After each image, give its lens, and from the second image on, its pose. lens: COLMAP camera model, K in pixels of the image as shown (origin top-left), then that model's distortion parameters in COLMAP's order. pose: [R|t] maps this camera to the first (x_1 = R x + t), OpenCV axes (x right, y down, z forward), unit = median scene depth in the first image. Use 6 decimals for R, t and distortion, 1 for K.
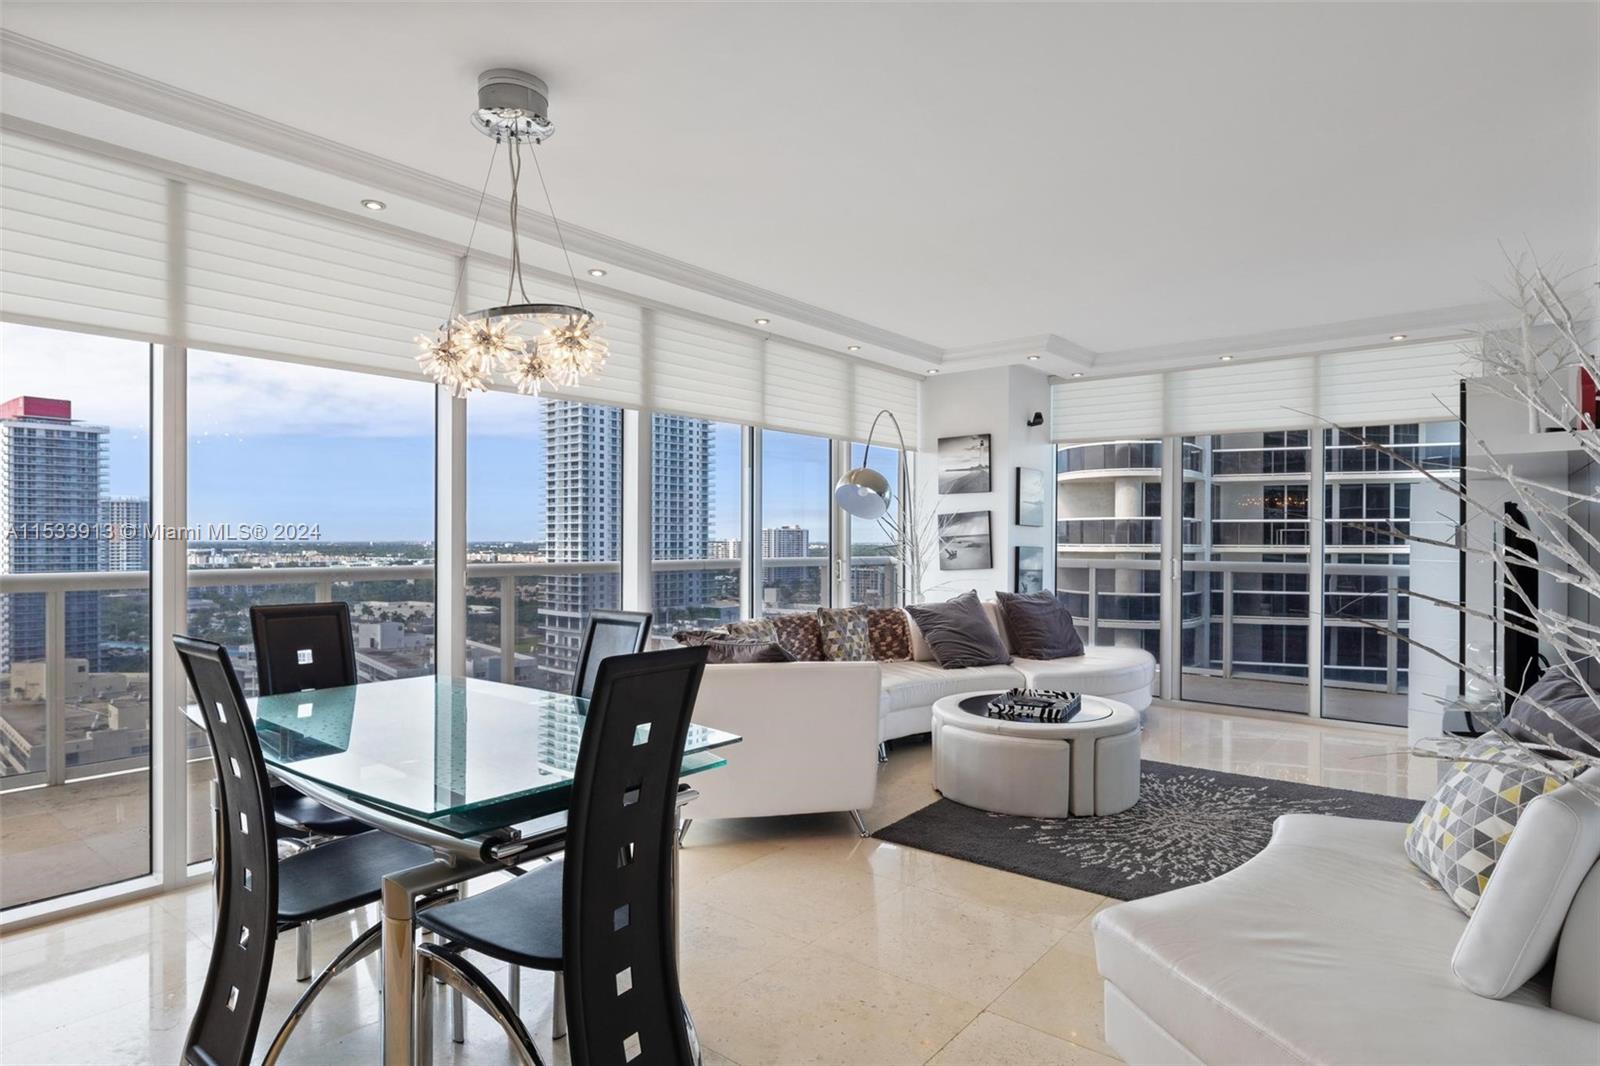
lens RADIAL K [[879.0, 0, 803.2], [0, 879.0, 547.9], [0, 0, 1]] dist [-0.003344, 0.000308]
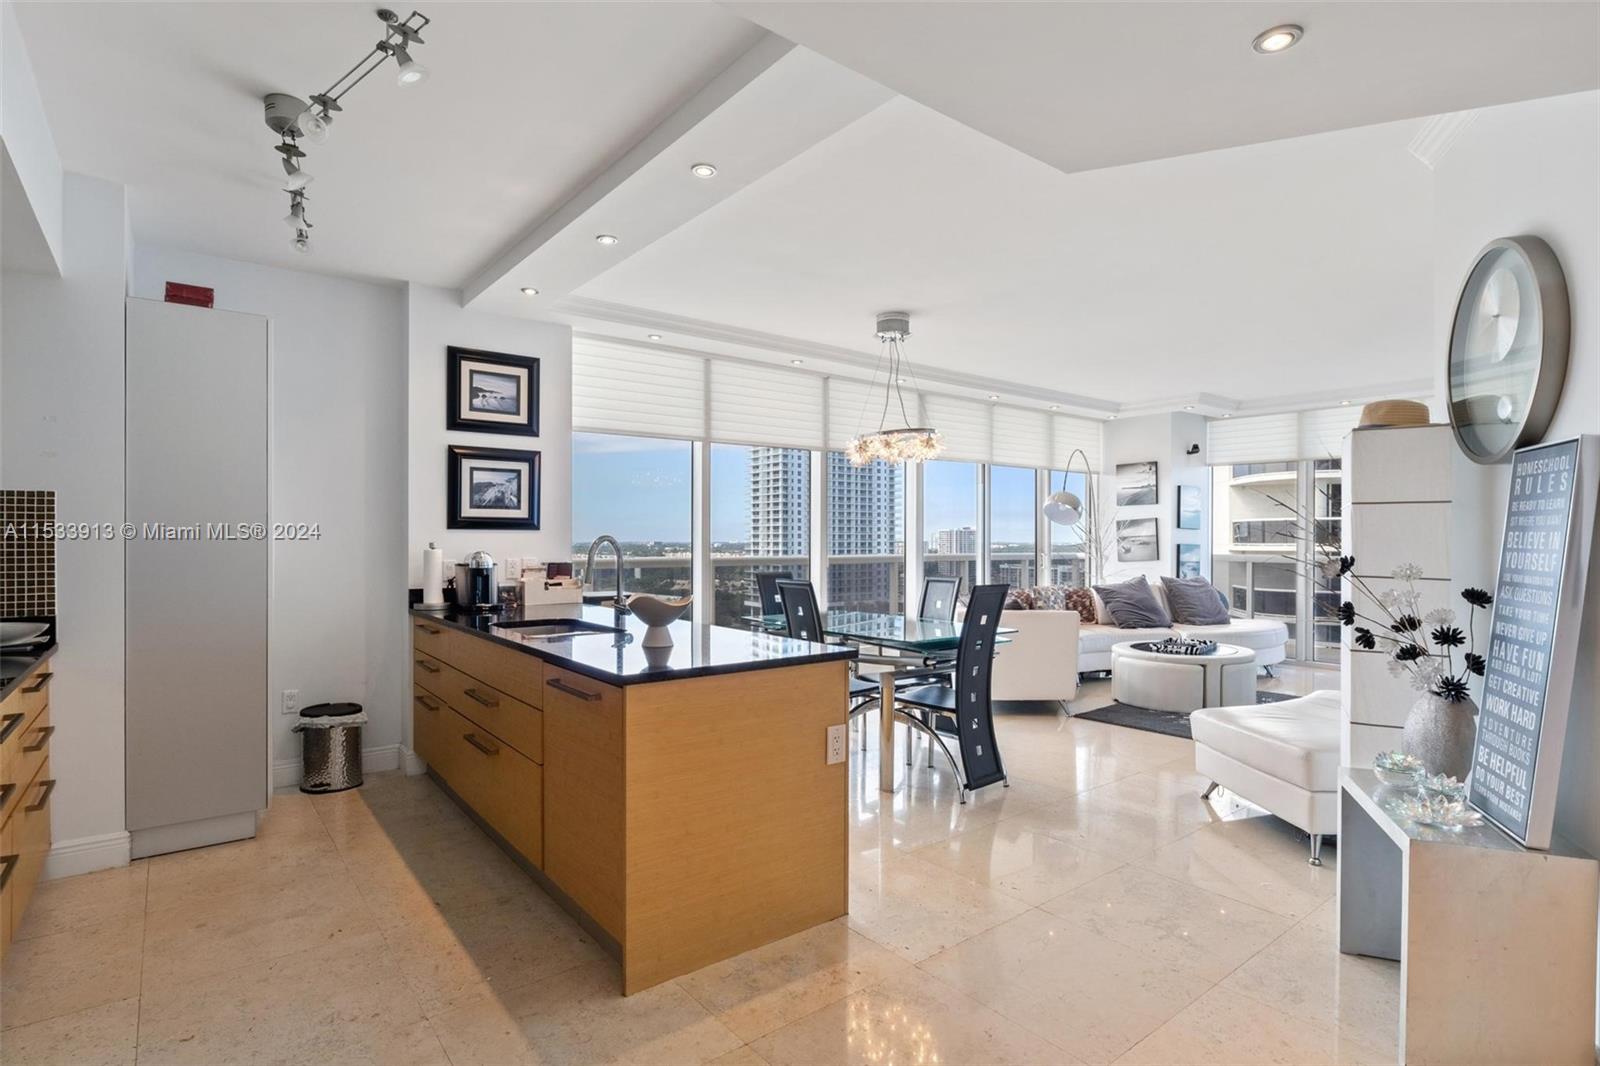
lens RADIAL K [[813.4, 0, 801.3], [0, 813.4, 540.4], [0, 0, 1]] dist [-0.000195, 0.000379]
pose [[0.975824, -0.001635, -0.218553, -0.057960], [-0.000288, 0.999962, -0.008767, 0.004445], [0.218559, 0.008618, 0.975786, -0.409572]]
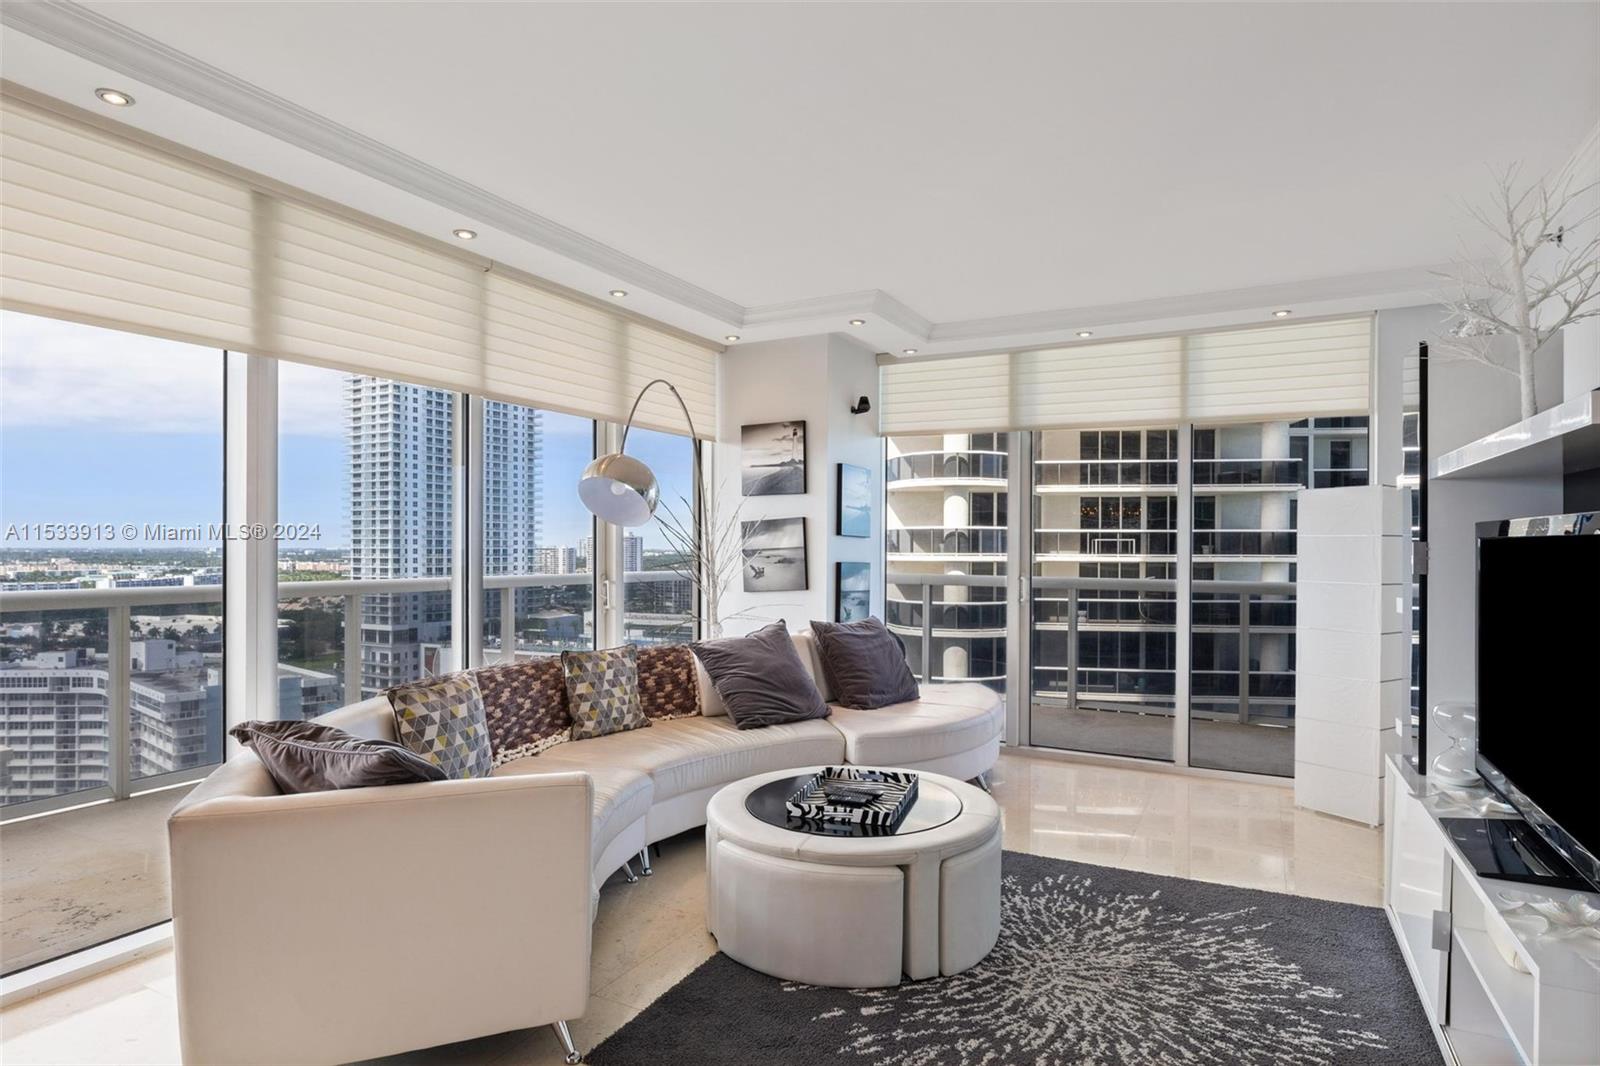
lens RADIAL K [[883.2, 0, 805.5], [0, 883.2, 553.5], [0, 0, 1]] dist [-0.001774, -0.000922]
pose [[0.982282, 0.000955, 0.187405, 0.074462], [-0.000549, 0.999997, -0.002217, -0.009316], [-0.187406, 0.002075, 0.982280, 0.253407]]
